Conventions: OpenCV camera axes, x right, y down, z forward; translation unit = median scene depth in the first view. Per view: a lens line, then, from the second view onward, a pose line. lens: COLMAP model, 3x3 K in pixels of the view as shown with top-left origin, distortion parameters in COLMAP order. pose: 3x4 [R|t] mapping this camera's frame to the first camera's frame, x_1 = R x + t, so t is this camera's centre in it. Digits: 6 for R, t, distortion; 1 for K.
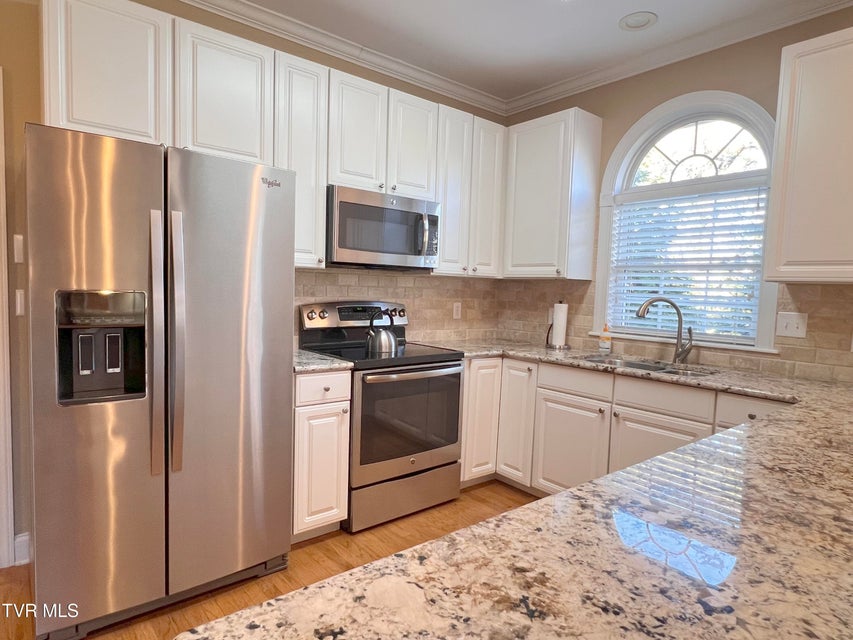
lens RADIAL K [[500.9, 0, 422.8], [0, 500.9, 320.6], [0, 0, 1]] dist [0.001283, -0.002782]
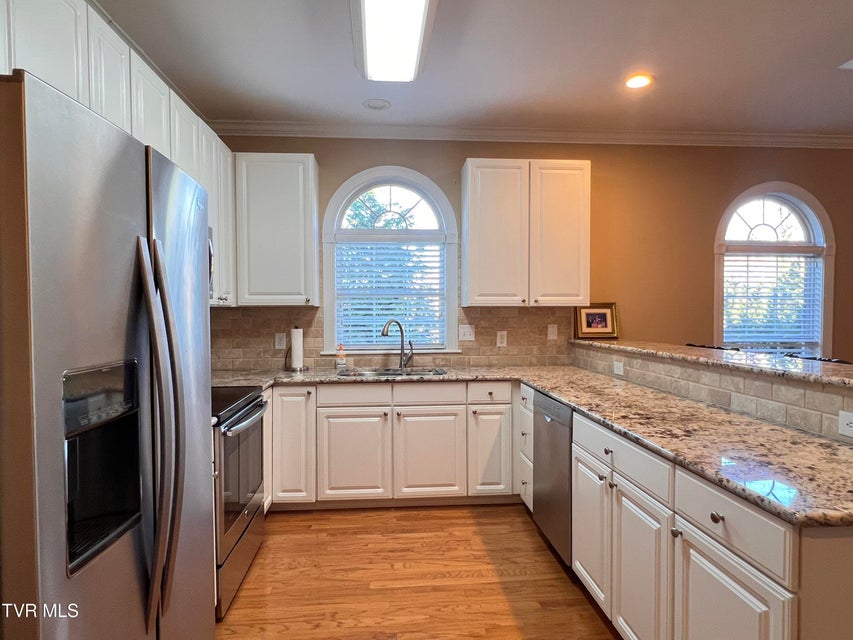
lens RADIAL K [[500.9, 0, 424.1], [0, 500.9, 321.7], [0, 0, 1]] dist [0.001283, -0.002782]
pose [[0.569109, -0.056540, 0.820316, -0.583533], [0.075889, 0.996987, 0.016067, -0.058615], [-0.818752, 0.053109, 0.571685, 0.205539]]
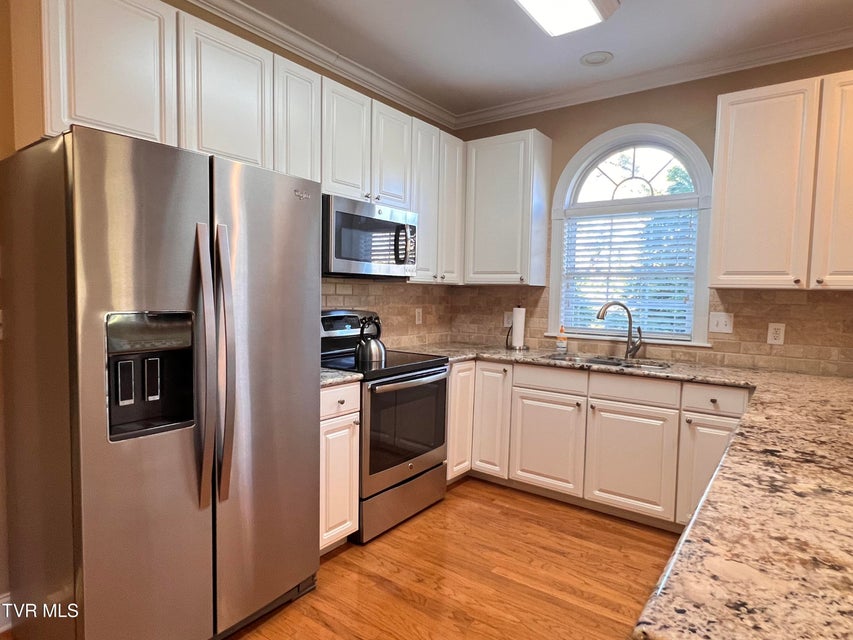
lens RADIAL K [[500.9, 0, 424.7], [0, 500.9, 319.6], [0, 0, 1]] dist [0.001283, -0.002782]
pose [[0.969435, -0.027770, 0.243771, -0.242580], [0.028221, 0.999600, 0.001645, -0.020537], [-0.243719, 0.005285, 0.969831, -0.002073]]
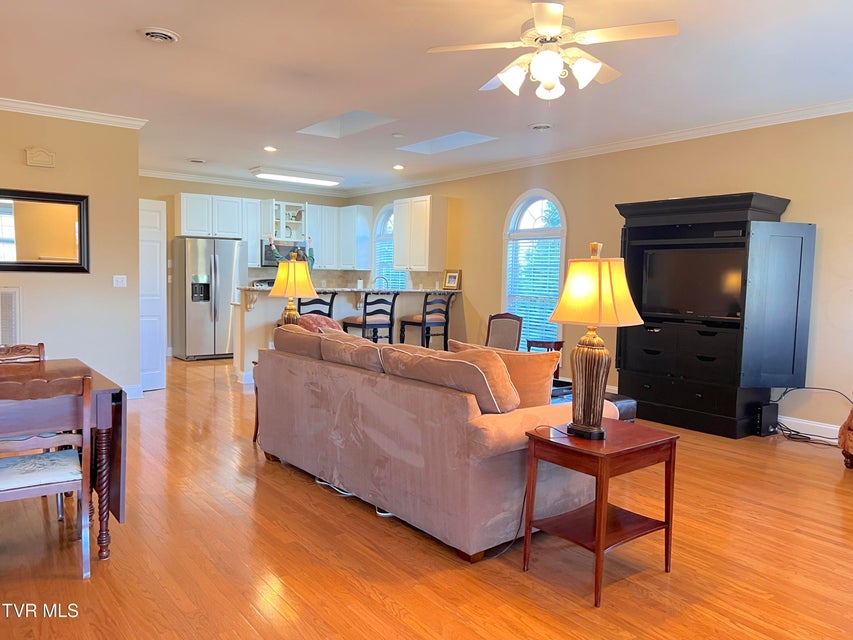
lens RADIAL K [[656.0, 0, 430.0], [0, 656.0, 321.3], [0, 0, 1]] dist [0.090236, -0.002475]
pose [[0.998503, -0.009273, -0.053909, 1.032161], [0.009653, 0.999930, 0.006802, 0.198396], [0.053842, -0.007312, 0.998523, -2.899081]]
